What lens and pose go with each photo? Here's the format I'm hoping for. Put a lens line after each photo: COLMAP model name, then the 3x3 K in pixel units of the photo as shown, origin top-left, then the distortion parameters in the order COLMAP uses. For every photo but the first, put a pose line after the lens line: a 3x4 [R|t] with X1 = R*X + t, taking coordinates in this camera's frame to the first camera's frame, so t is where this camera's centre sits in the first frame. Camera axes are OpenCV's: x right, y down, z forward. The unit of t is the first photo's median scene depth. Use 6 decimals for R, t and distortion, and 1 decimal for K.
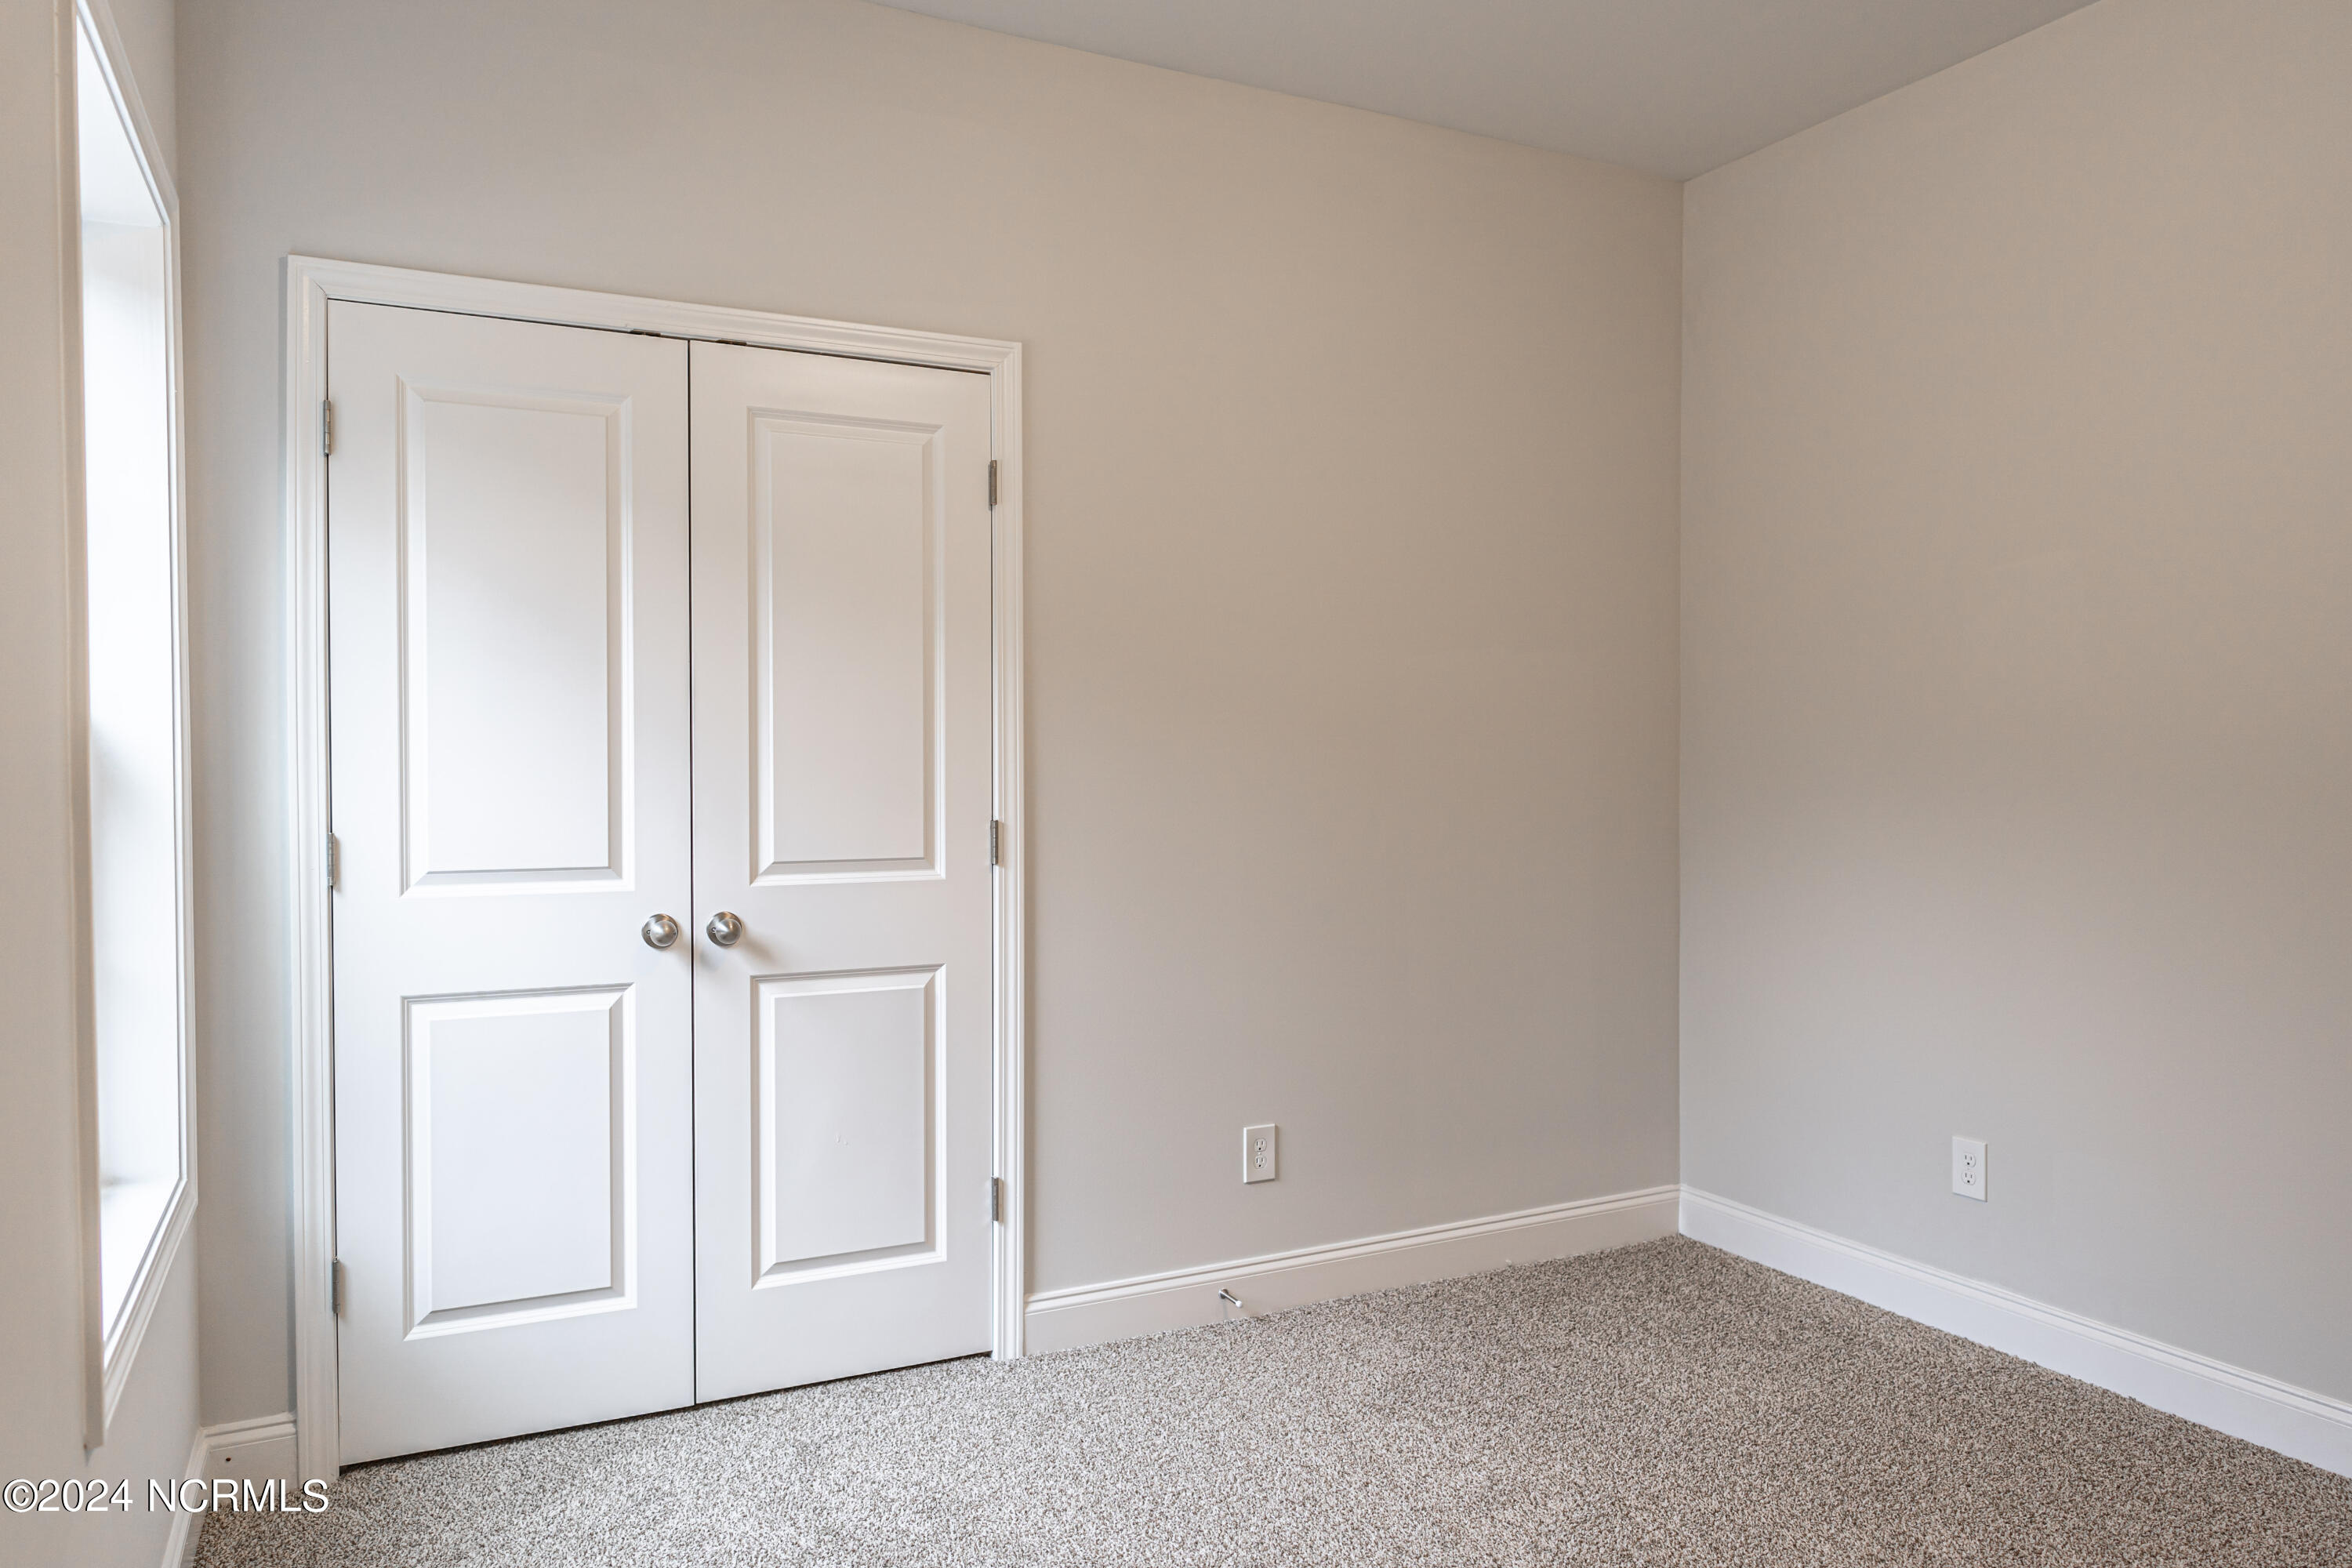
lens RADIAL K [[1574.8, 0, 1176.0], [0, 1574.8, 784.0], [0, 0, 1]] dist [-0.001599, 0.004683]
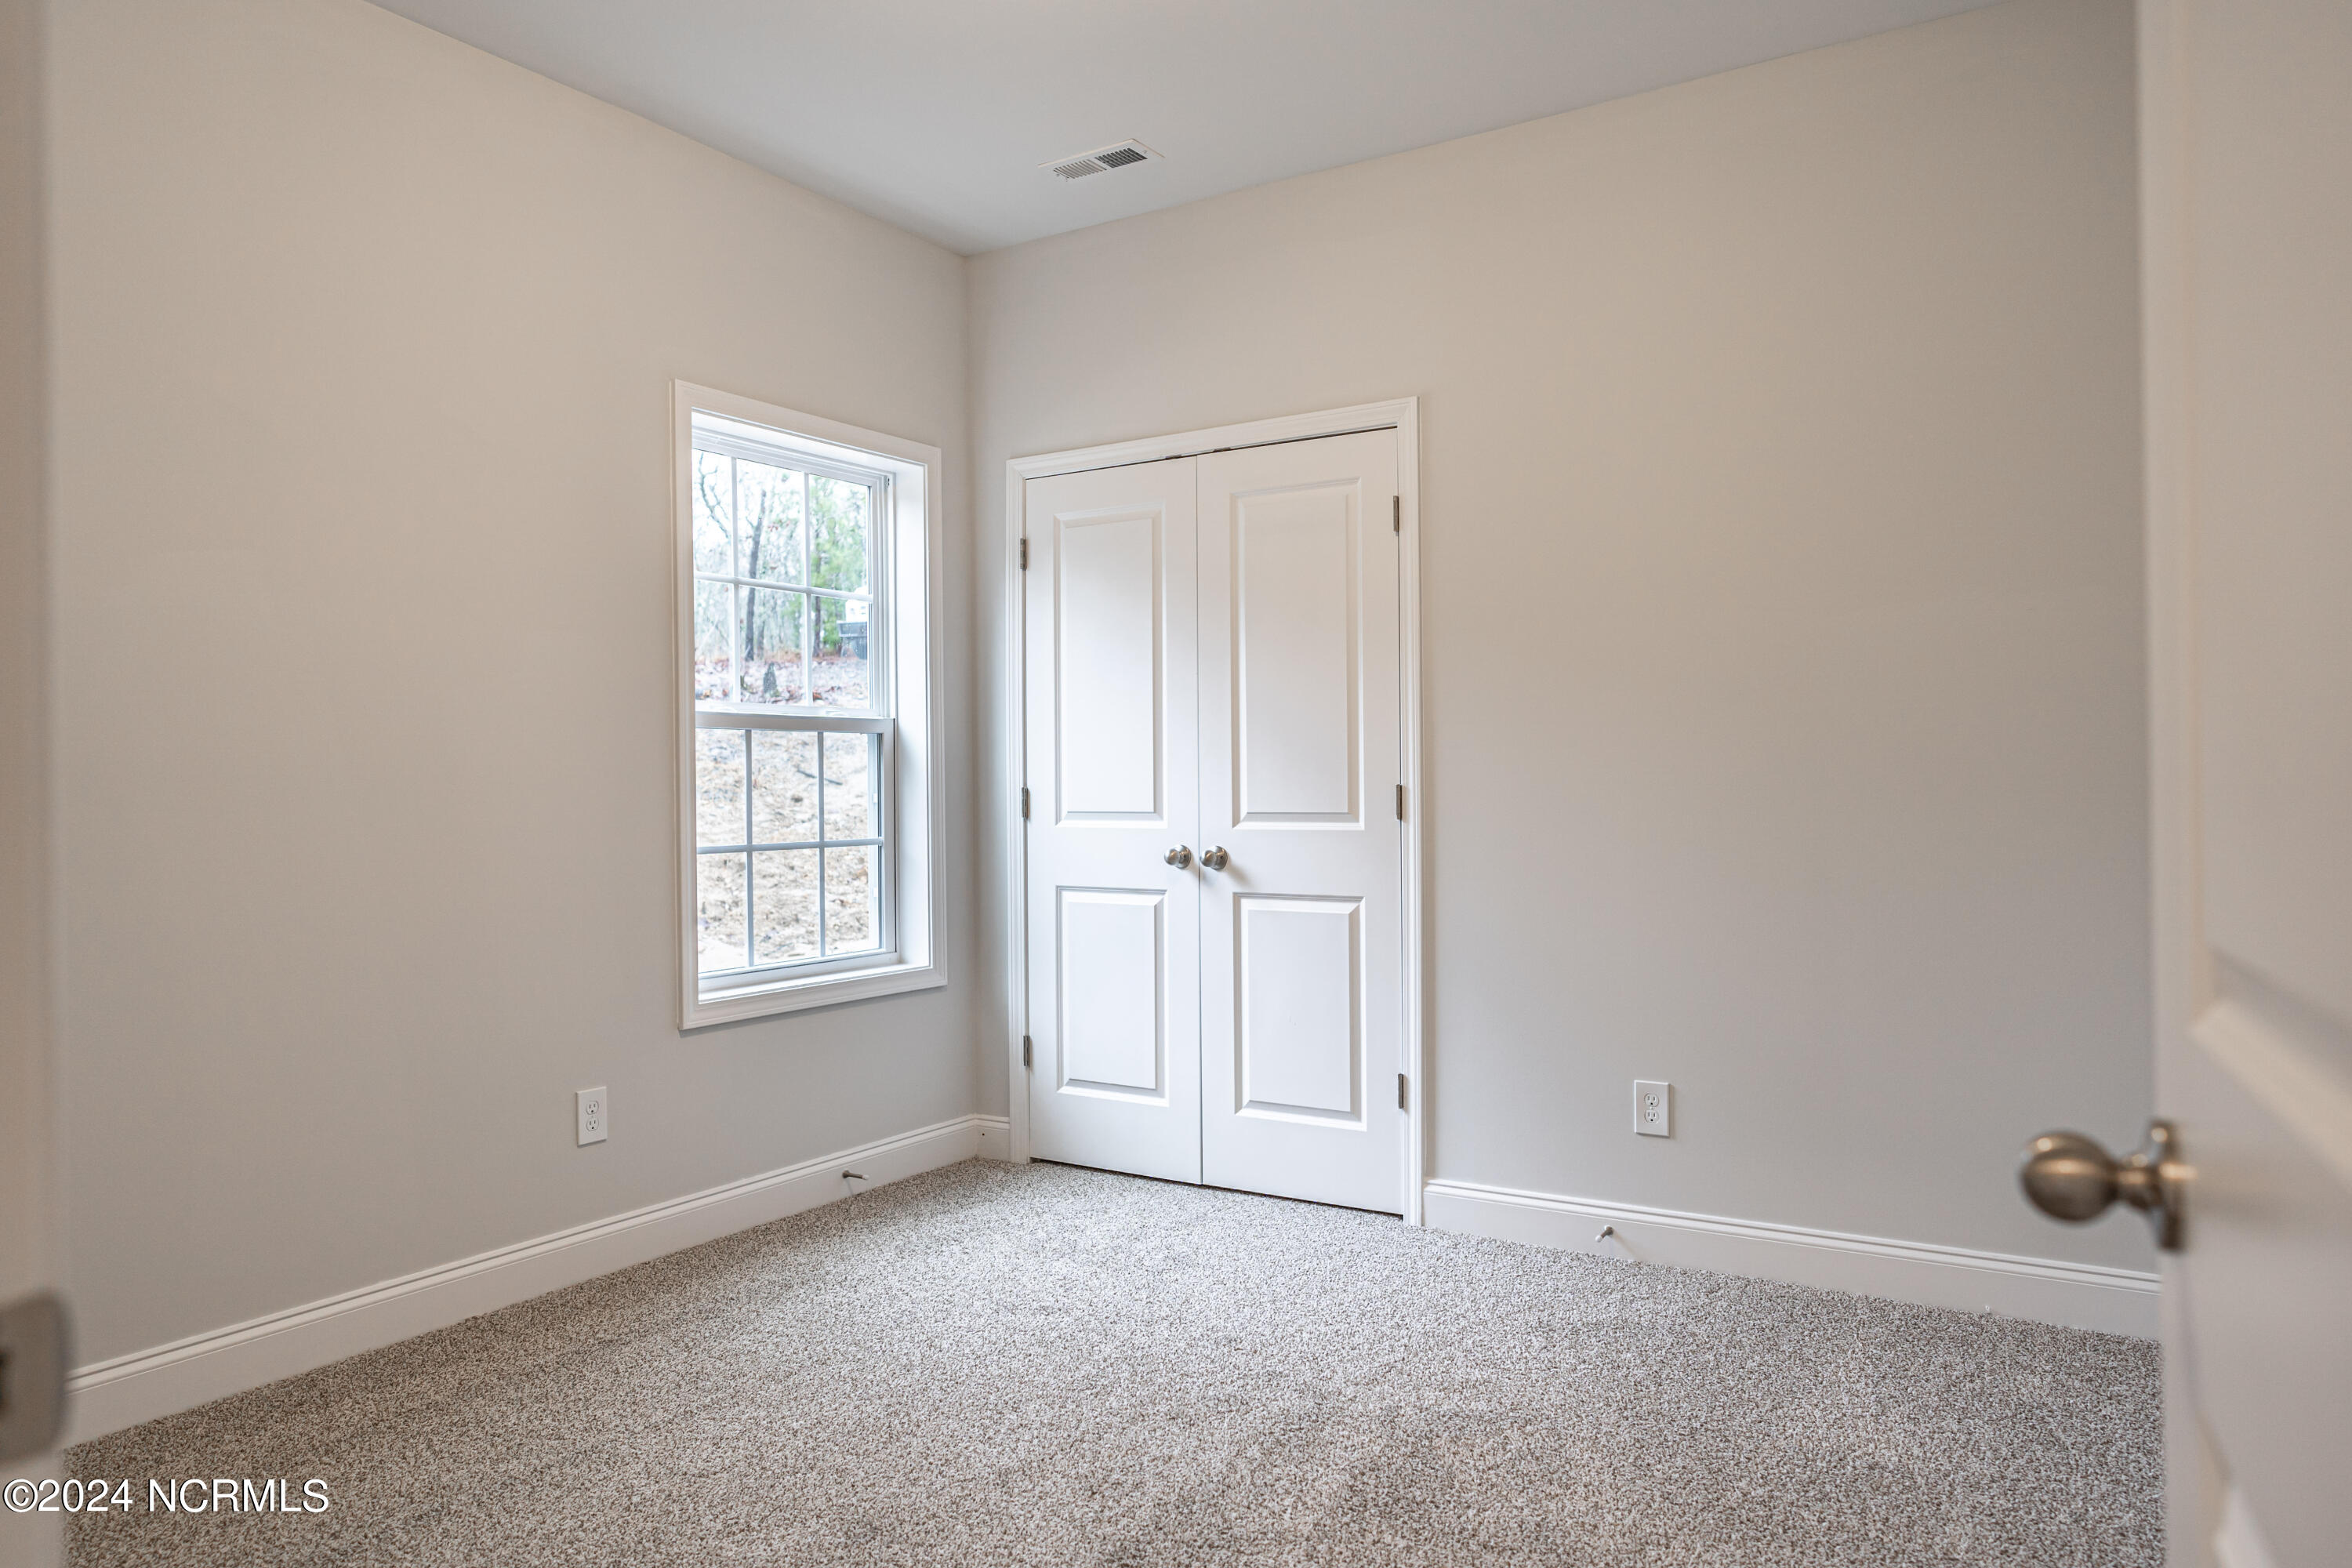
lens RADIAL K [[1574.8, 0, 1176.0], [0, 1574.8, 784.0], [0, 0, 1]] dist [-0.001599, 0.004683]
pose [[0.510208, -0.006353, -0.860027, 0.918437], [-0.008921, 0.999880, -0.012678, 0.042467], [0.860005, 0.014141, 0.510090, 0.228792]]
